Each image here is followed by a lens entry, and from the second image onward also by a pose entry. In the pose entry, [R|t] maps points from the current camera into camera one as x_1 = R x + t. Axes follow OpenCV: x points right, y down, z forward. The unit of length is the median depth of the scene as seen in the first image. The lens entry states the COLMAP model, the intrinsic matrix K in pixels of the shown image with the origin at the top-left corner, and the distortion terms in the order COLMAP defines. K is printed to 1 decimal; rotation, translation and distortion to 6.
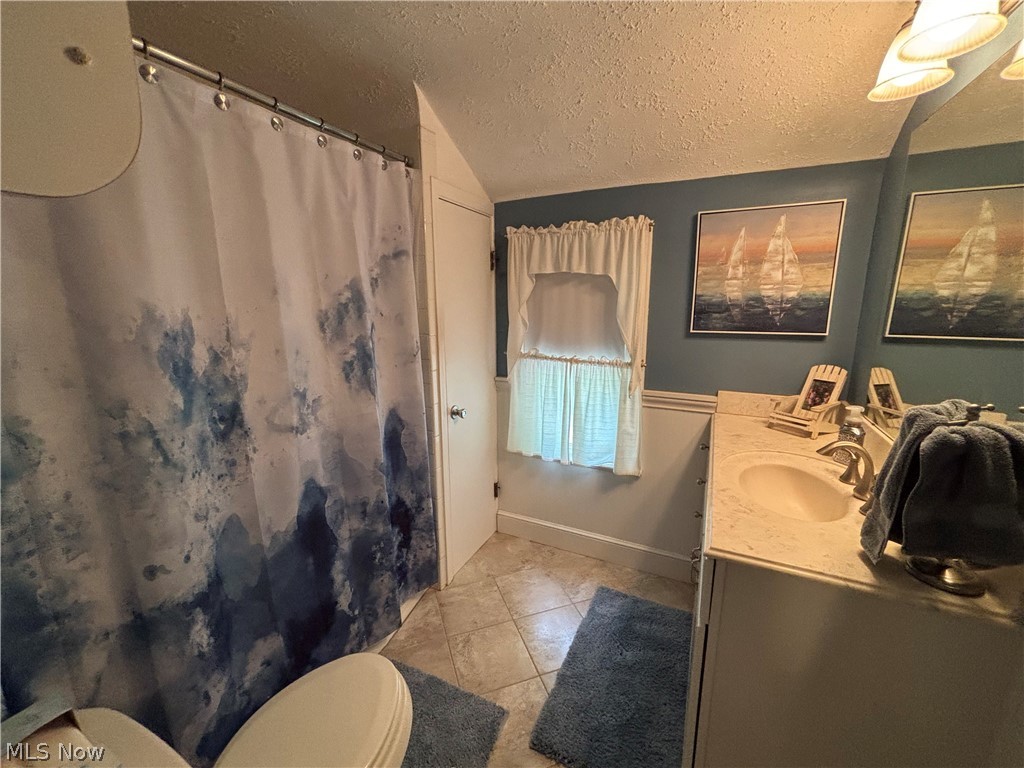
lens RADIAL K [[423.0, 0, 511.8], [0, 423.0, 384.9], [0, 0, 1]] dist [0.004135, 0.001540]
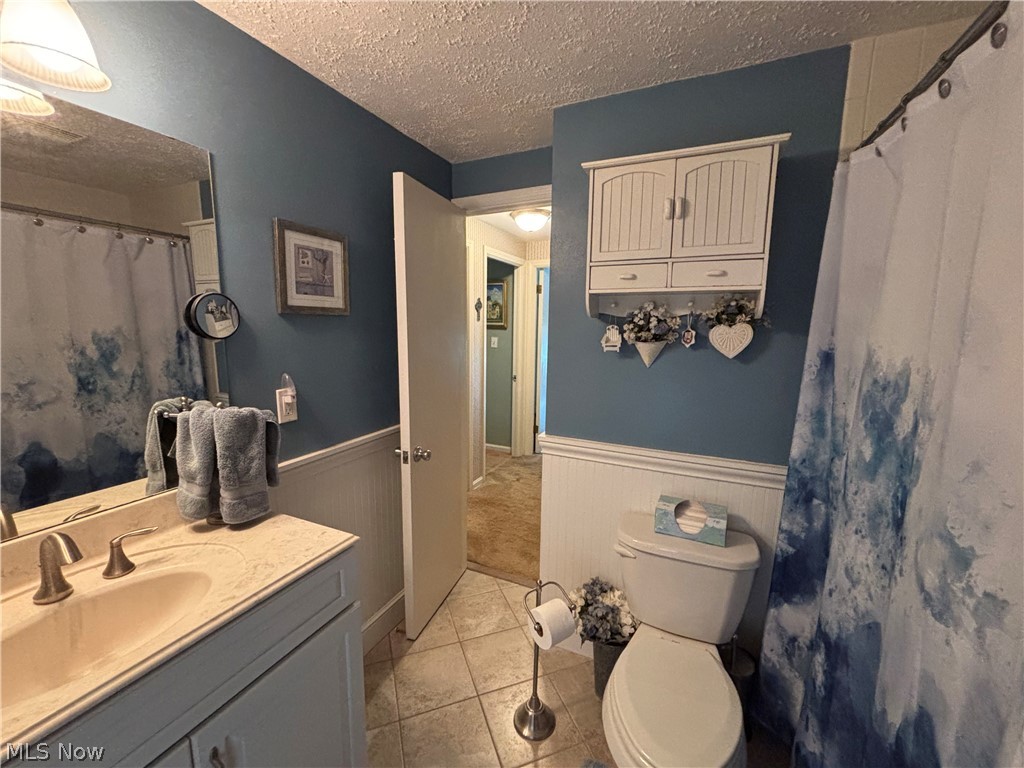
lens RADIAL K [[423.0, 0, 510.4], [0, 423.0, 384.9], [0, 0, 1]] dist [0.004135, 0.001540]
pose [[-0.999647, -0.002491, -0.026434, 0.035874], [-0.011374, 0.939800, 0.341537, -0.404939], [0.023992, 0.341717, -0.939497, 1.776877]]
